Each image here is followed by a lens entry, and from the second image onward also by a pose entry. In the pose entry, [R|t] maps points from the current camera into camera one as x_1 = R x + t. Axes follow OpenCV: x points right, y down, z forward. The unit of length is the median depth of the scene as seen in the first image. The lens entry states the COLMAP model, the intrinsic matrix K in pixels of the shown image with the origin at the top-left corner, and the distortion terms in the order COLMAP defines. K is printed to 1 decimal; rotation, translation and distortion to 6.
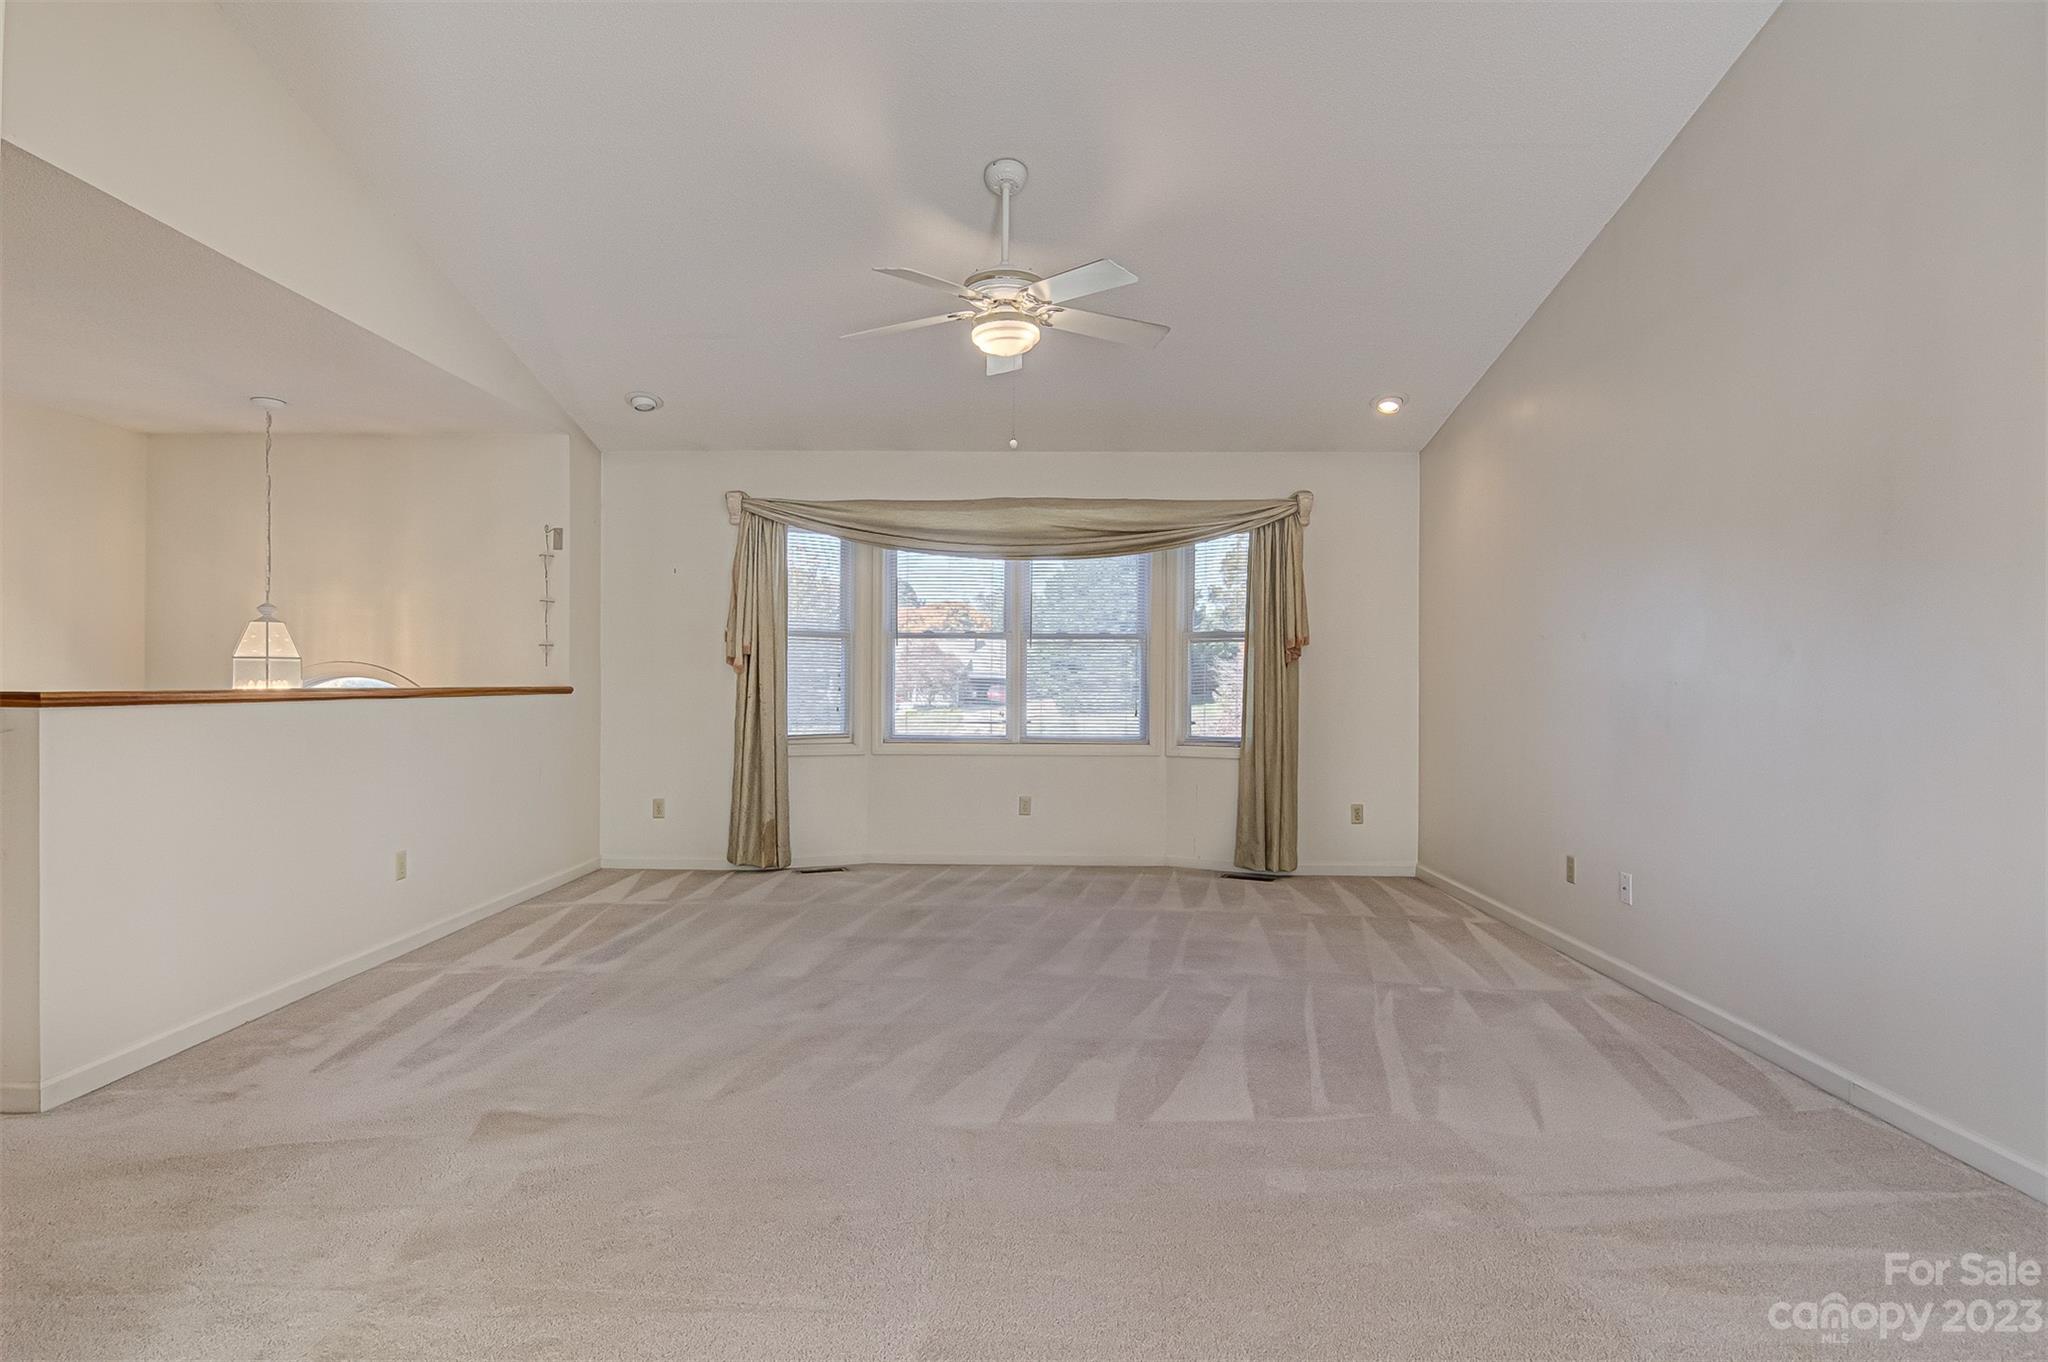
lens RADIAL K [[1072.6, 0, 1021.7], [0, 1072.6, 685.5], [0, 0, 1]] dist [0.014341, -0.009395]
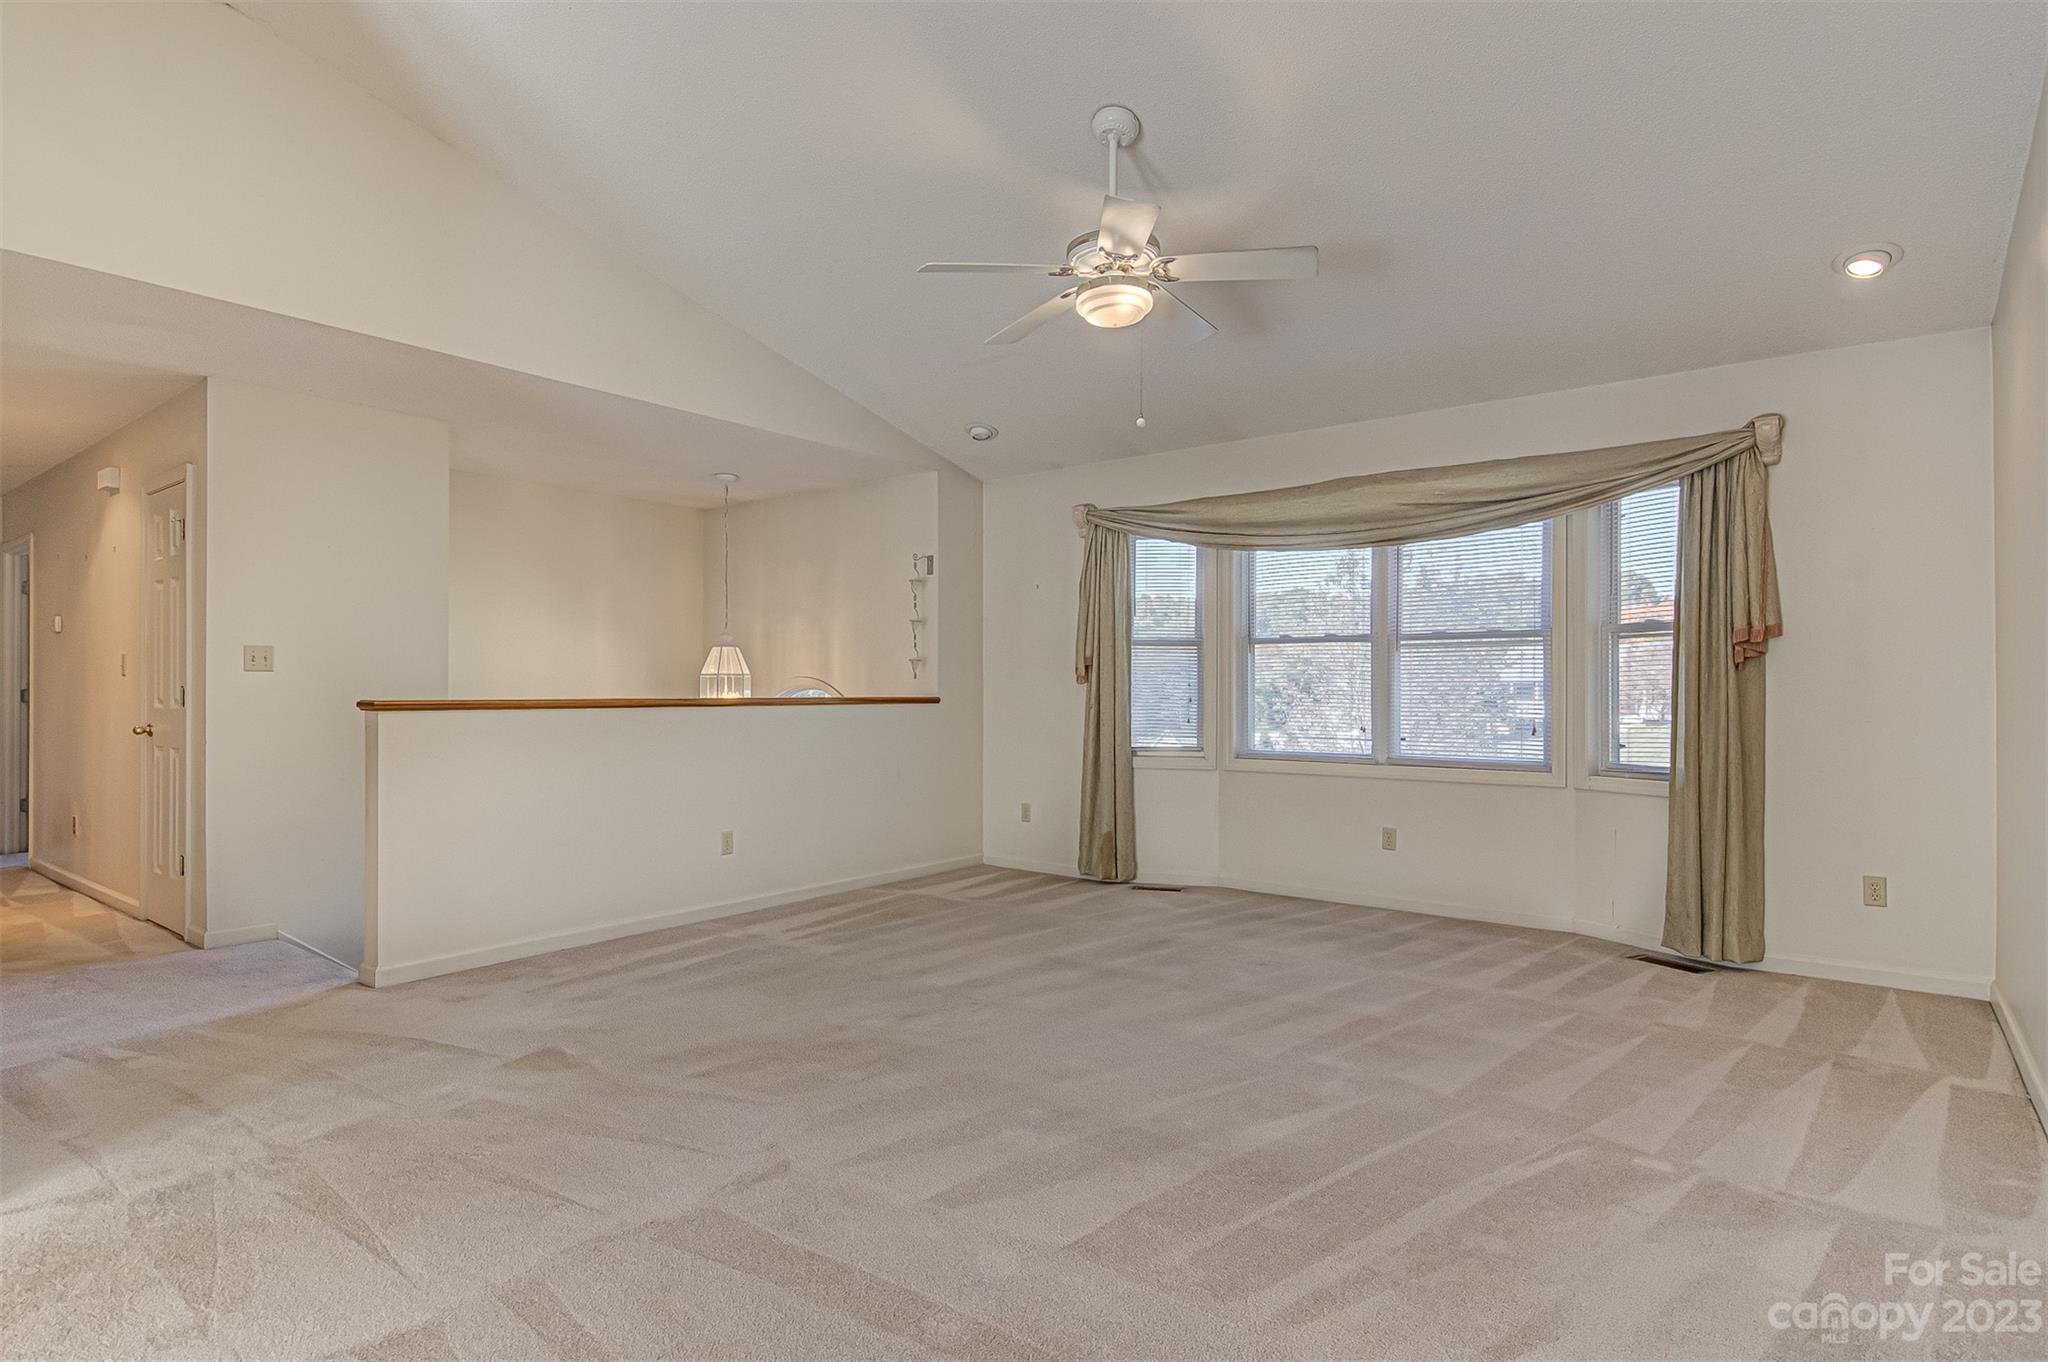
lens RADIAL K [[1072.6, 0, 1010.4], [0, 1072.6, 686.4], [0, 0, 1]] dist [0.014341, -0.009395]
pose [[0.797279, -0.005639, -0.603585, 0.309228], [0.000087, 0.999957, -0.009228, 0.000260], [0.603611, 0.007305, 0.797245, 0.162966]]
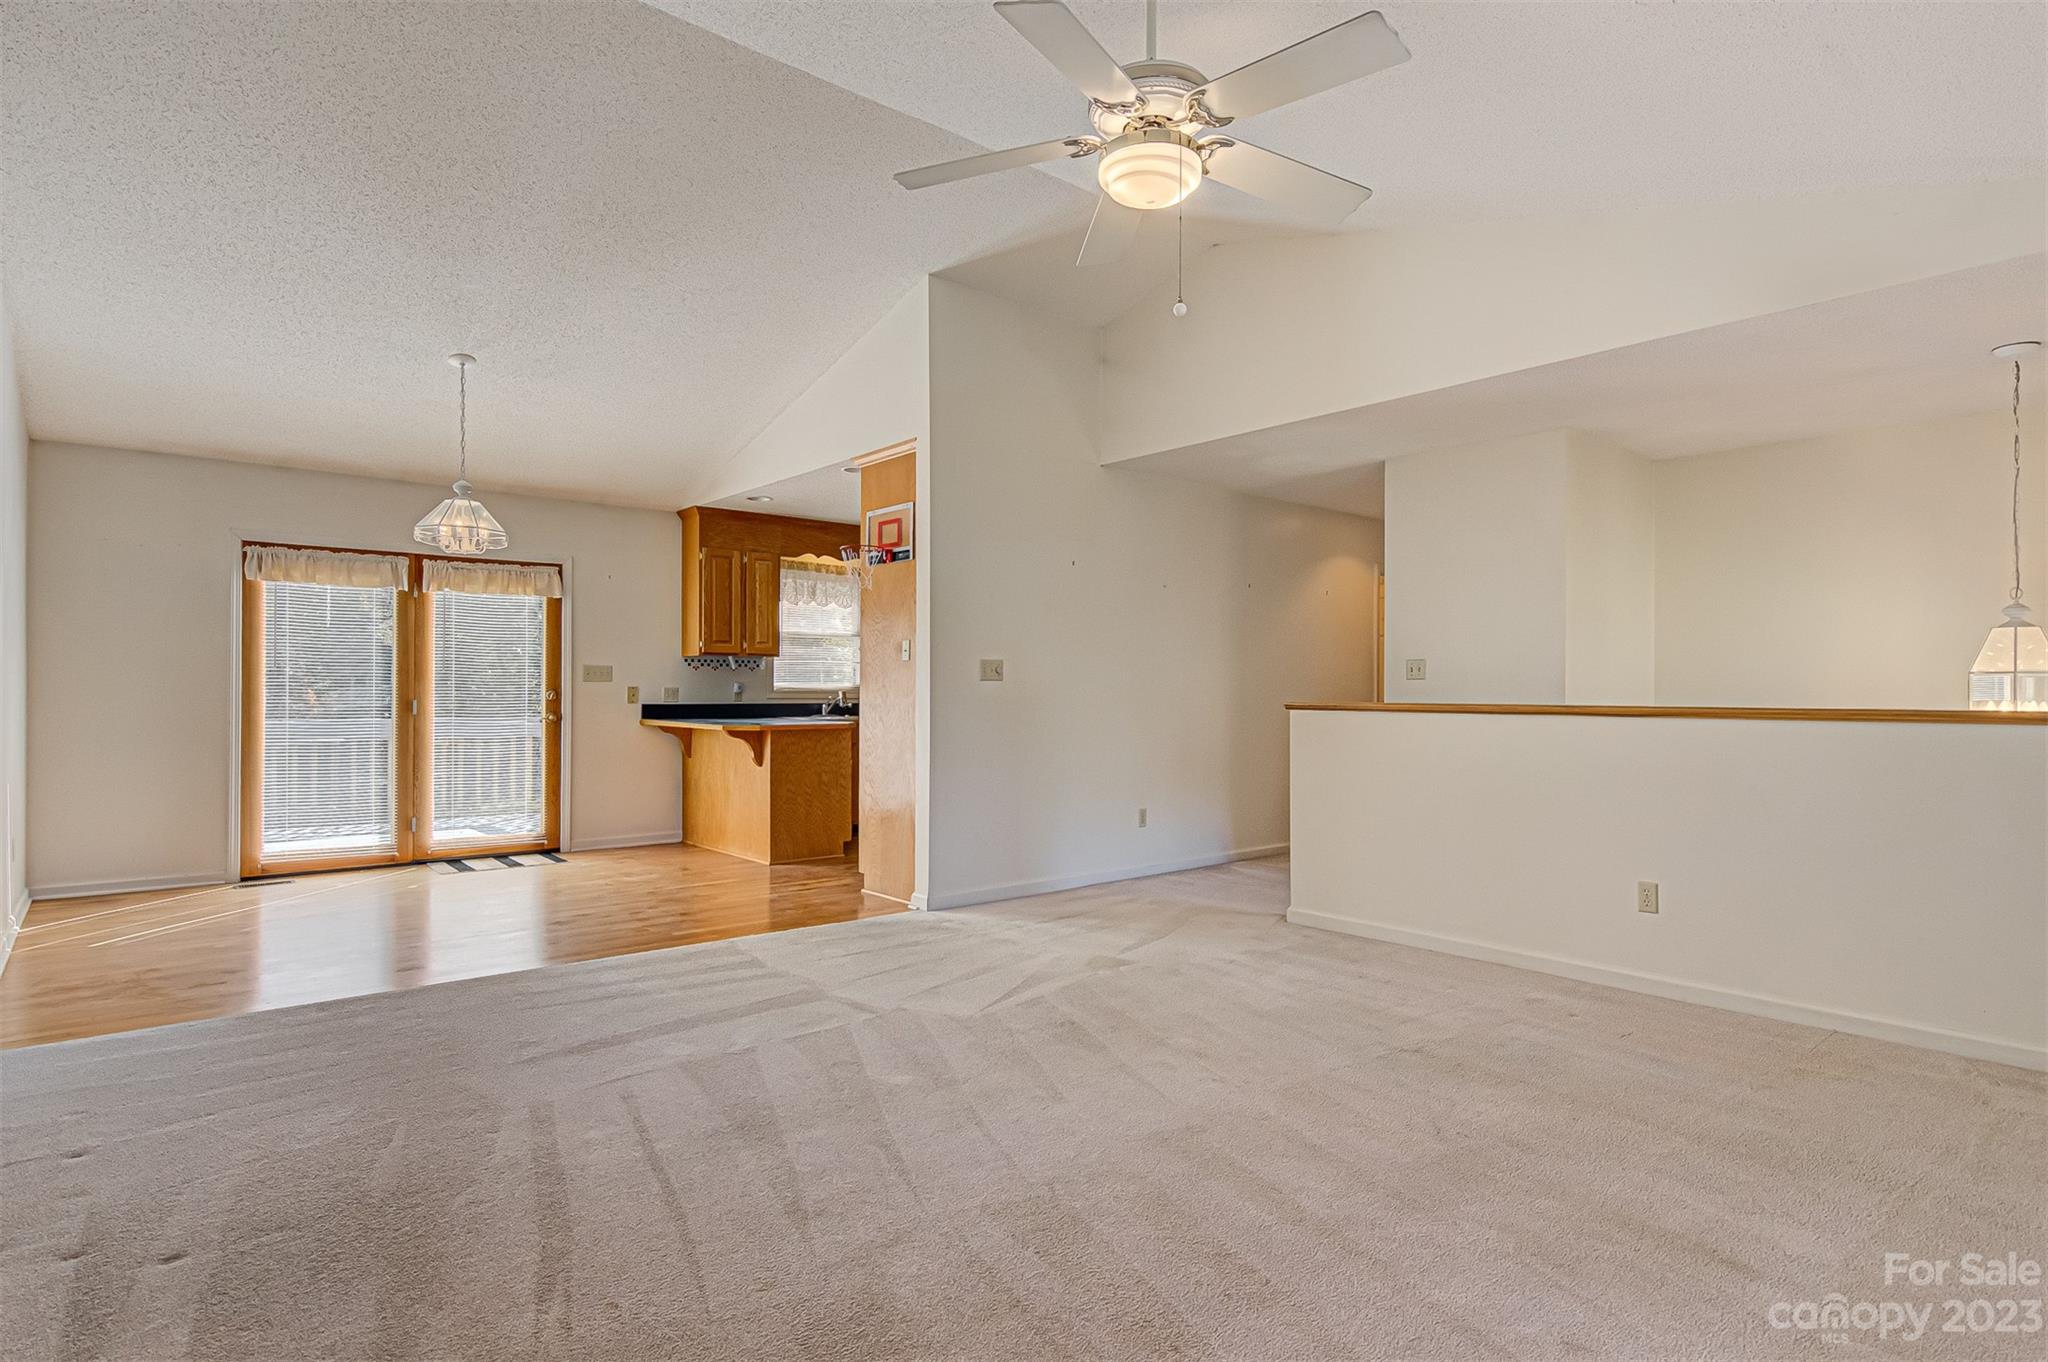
lens RADIAL K [[1072.6, 0, 1021.4], [0, 1072.6, 690.7], [0, 0, 1]] dist [0.014341, -0.009395]
pose [[-0.752682, -0.007268, -0.658344, 0.328443], [-0.011366, 0.999933, 0.001955, -0.004965], [0.658286, 0.008954, -0.752714, 0.983279]]
